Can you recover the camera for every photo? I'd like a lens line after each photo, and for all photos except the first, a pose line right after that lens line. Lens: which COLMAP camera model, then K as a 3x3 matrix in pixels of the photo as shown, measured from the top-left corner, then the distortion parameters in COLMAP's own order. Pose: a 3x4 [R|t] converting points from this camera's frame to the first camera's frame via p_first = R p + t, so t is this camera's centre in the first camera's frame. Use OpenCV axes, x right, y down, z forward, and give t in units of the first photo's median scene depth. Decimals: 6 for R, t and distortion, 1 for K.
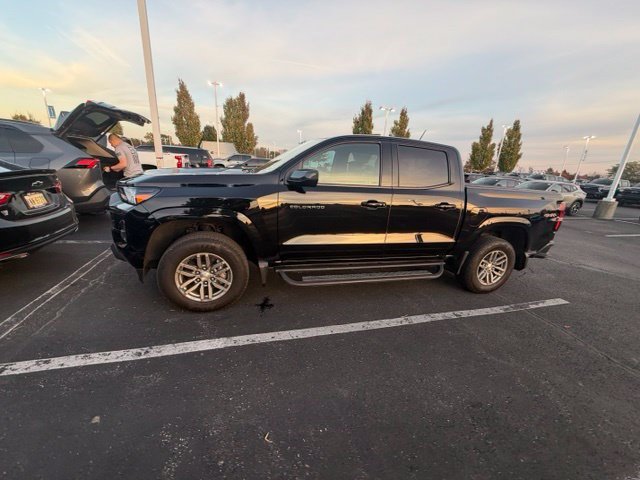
lens RADIAL K [[254.2, 0, 318.0], [0, 254.2, 240.4], [0, 0, 1]] dist [0.000603, 0.000096]
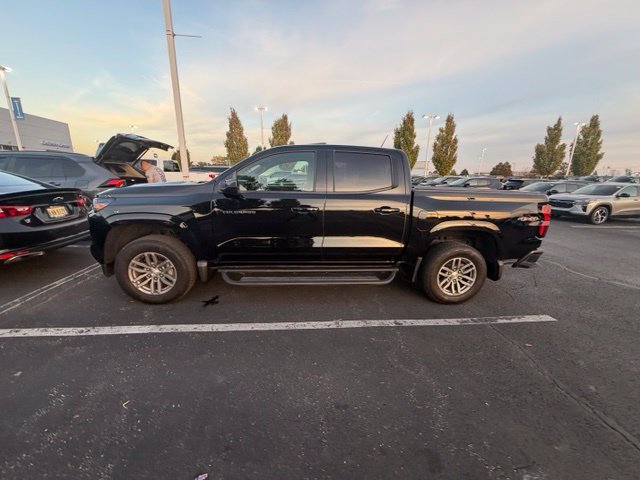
lens RADIAL K [[254.2, 0, 318.0], [0, 254.2, 240.4], [0, 0, 1]] dist [0.000603, 0.000096]
pose [[0.981193, 0.002511, -0.193012, 0.369156], [-0.012299, 0.998697, -0.049533, 0.029054], [0.192637, 0.050975, 0.979945, -0.006200]]
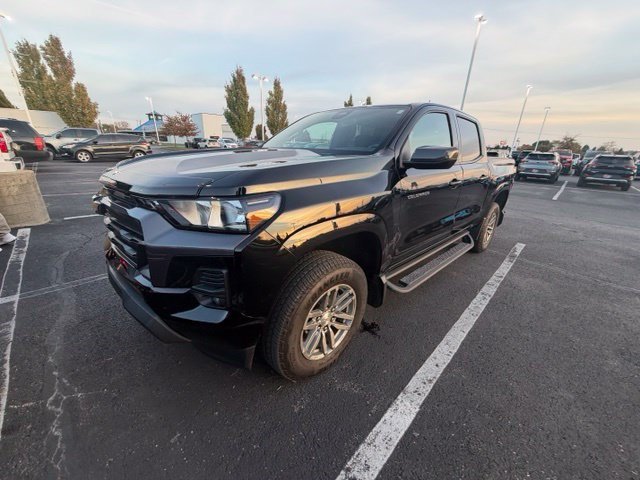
lens RADIAL K [[253.7, 0, 318.0], [0, 253.7, 241.6], [0, 0, 1]] dist [0.000957, -0.000365]
pose [[0.884557, -0.194503, 0.423942, -0.497693], [0.153506, 0.979668, 0.129176, -0.100426], [-0.440448, -0.049186, 0.896430, 0.309056]]
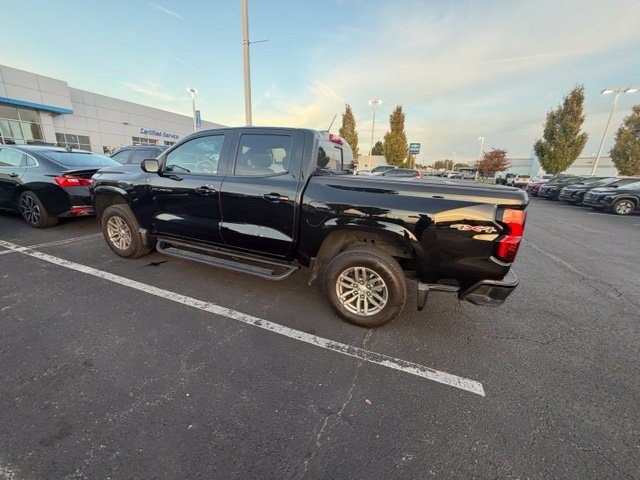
lens RADIAL K [[254.2, 0, 318.0], [0, 254.2, 240.4], [0, 0, 1]] dist [0.000603, 0.000096]
pose [[0.787249, 0.139088, -0.600744, 0.998268], [-0.169265, 0.985550, 0.006367, -0.016778], [0.592949, 0.096673, 0.799416, 0.343890]]
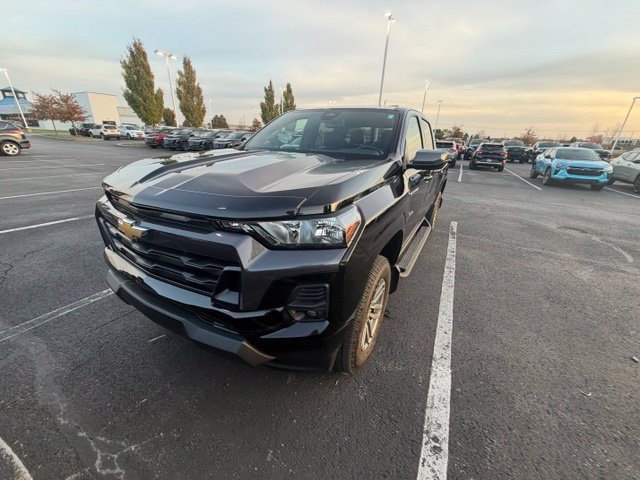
lens RADIAL K [[253.7, 0, 318.0], [0, 253.7, 241.6], [0, 0, 1]] dist [0.000957, -0.000365]
pose [[0.716408, -0.301161, 0.629335, -0.665985], [0.207399, 0.953188, 0.220043, -0.168168], [-0.666142, -0.027117, 0.745332, 0.401150]]
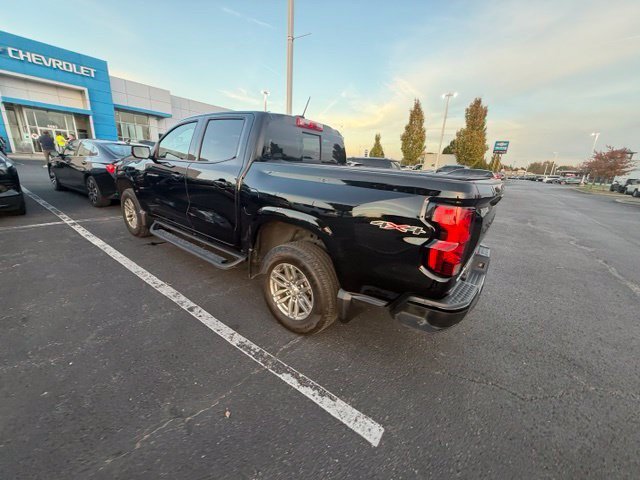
lens RADIAL K [[254.2, 0, 318.0], [0, 254.2, 240.4], [0, 0, 1]] dist [0.000603, 0.000096]
pose [[0.601628, 0.203529, -0.772412, 1.188988], [-0.249455, 0.966503, 0.060372, -0.070214], [0.758826, 0.156360, 0.632246, 0.631258]]
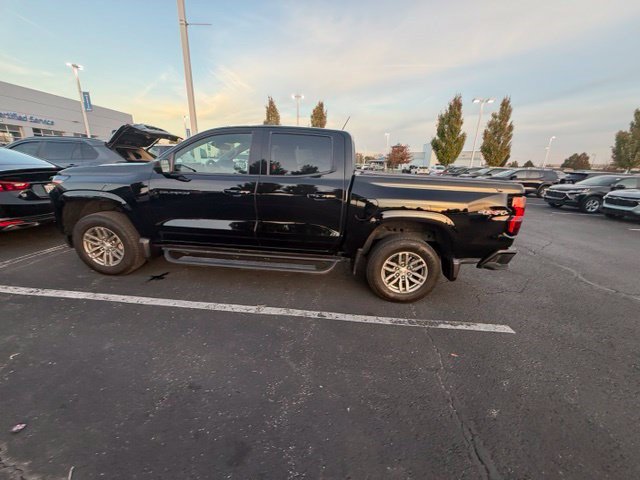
lens RADIAL K [[254.2, 0, 318.0], [0, 254.2, 240.4], [0, 0, 1]] dist [0.000603, 0.000096]
pose [[0.937450, 0.068863, -0.341241, 0.697392], [-0.075095, 0.997163, -0.005070, 0.027651], [0.339923, 0.030379, 0.939962, 0.115644]]
